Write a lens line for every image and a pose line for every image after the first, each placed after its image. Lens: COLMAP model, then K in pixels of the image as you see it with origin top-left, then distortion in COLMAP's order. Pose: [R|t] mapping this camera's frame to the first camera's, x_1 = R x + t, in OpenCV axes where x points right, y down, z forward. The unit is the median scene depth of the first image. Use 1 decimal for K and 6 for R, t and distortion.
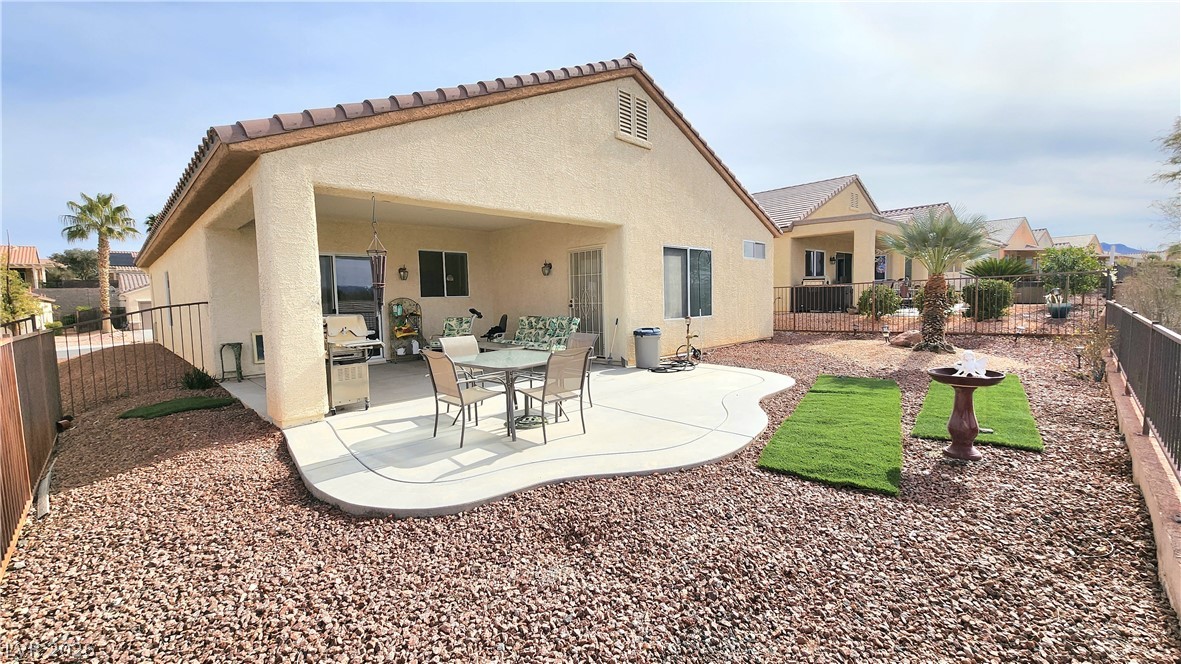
lens RADIAL K [[483.4, 0, 586.4], [0, 483.4, 332.2], [0, 0, 1]] dist [-0.000130, 0.000309]
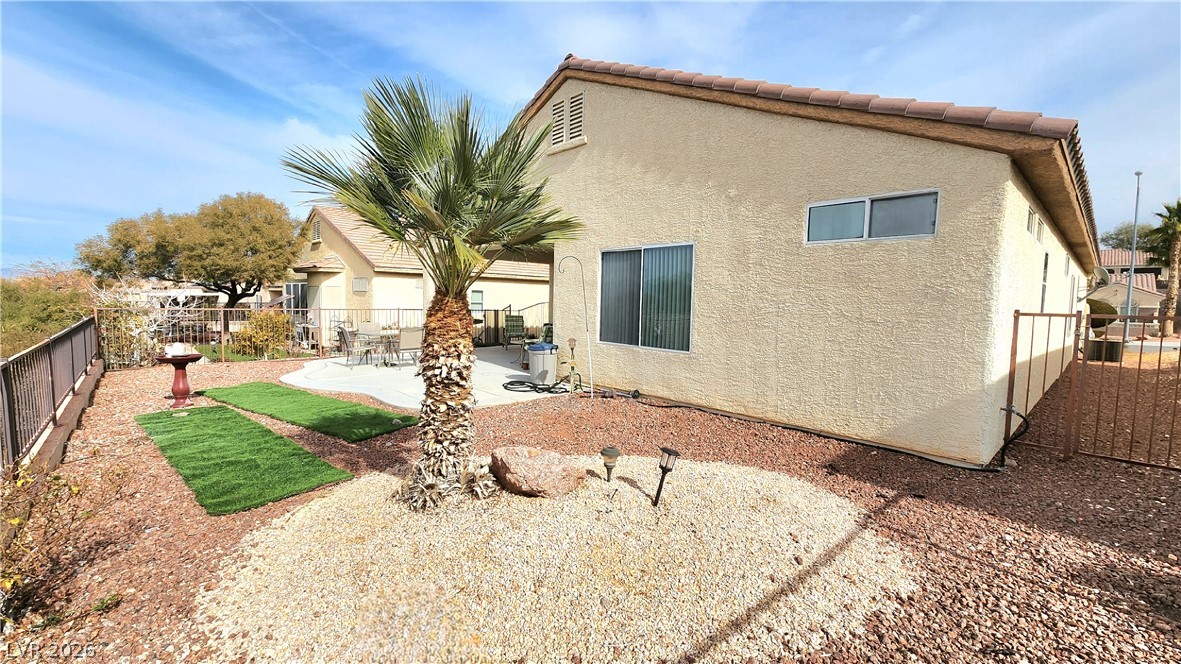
lens RADIAL K [[483.4, 0, 586.4], [0, 483.4, 332.2], [0, 0, 1]] dist [-0.000130, 0.000309]
pose [[-0.031433, 0.096569, -0.994830, 0.985068], [-0.084521, 0.991500, 0.098917, -0.120850], [0.995926, 0.087194, -0.023004, 1.000886]]
